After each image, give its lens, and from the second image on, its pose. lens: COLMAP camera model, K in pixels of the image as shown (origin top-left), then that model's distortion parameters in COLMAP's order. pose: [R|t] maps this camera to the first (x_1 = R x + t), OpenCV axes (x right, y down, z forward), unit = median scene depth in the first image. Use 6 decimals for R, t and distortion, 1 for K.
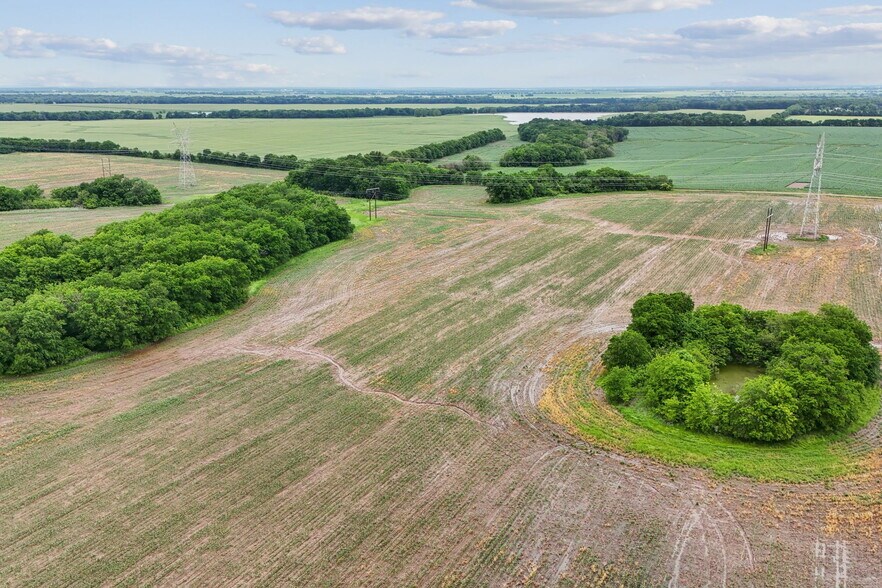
lens RADIAL K [[762.3, 0, 441.0], [0, 762.3, 294.0], [0, 0, 1]] dist [0.110990, -0.169544]
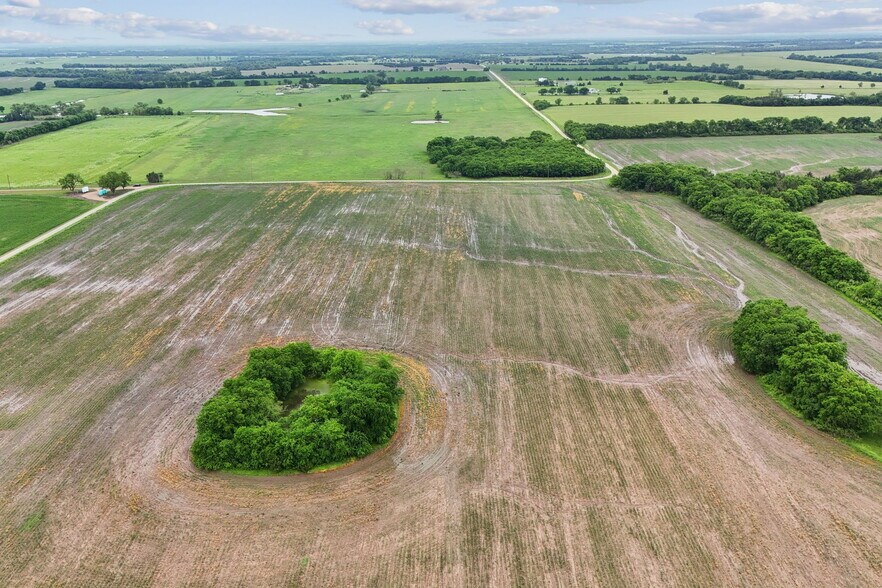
lens RADIAL K [[762.3, 0, 441.0], [0, 762.3, 294.0], [0, 0, 1]] dist [0.110990, -0.169544]
pose [[-0.894342, 0.156813, -0.419002, 0.668523], [-0.103441, 0.838701, 0.534678, -0.756852], [0.435262, 0.521526, -0.733864, 1.882970]]
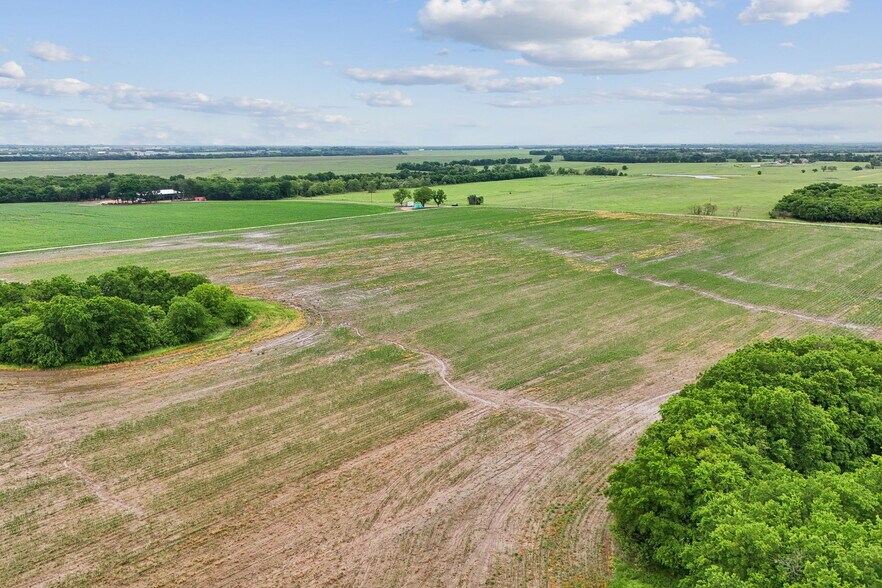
lens RADIAL K [[762.3, 0, 441.0], [0, 762.3, 294.0], [0, 0, 1]] dist [0.110990, -0.169544]
pose [[-0.973021, -0.040995, 0.227046, -0.340700], [0.065491, 0.894532, 0.442180, -0.398285], [-0.221227, 0.445120, -0.867714, 1.792615]]
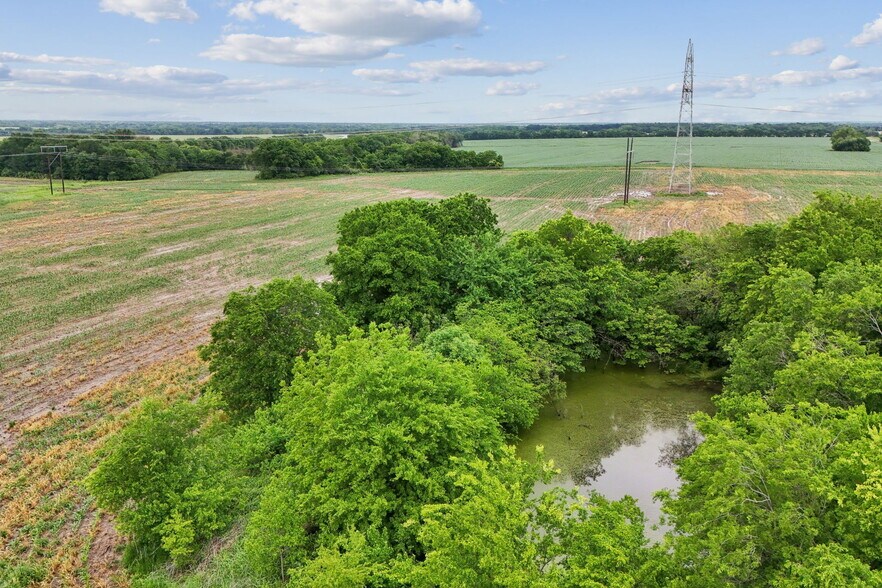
lens RADIAL K [[762.3, 0, 441.0], [0, 762.3, 294.0], [0, 0, 1]] dist [0.110990, -0.169544]
pose [[0.982353, -0.036745, 0.183391, 0.242693], [0.045185, 0.998093, -0.042056, 0.068244], [-0.181495, 0.049600, 0.982140, 0.667517]]
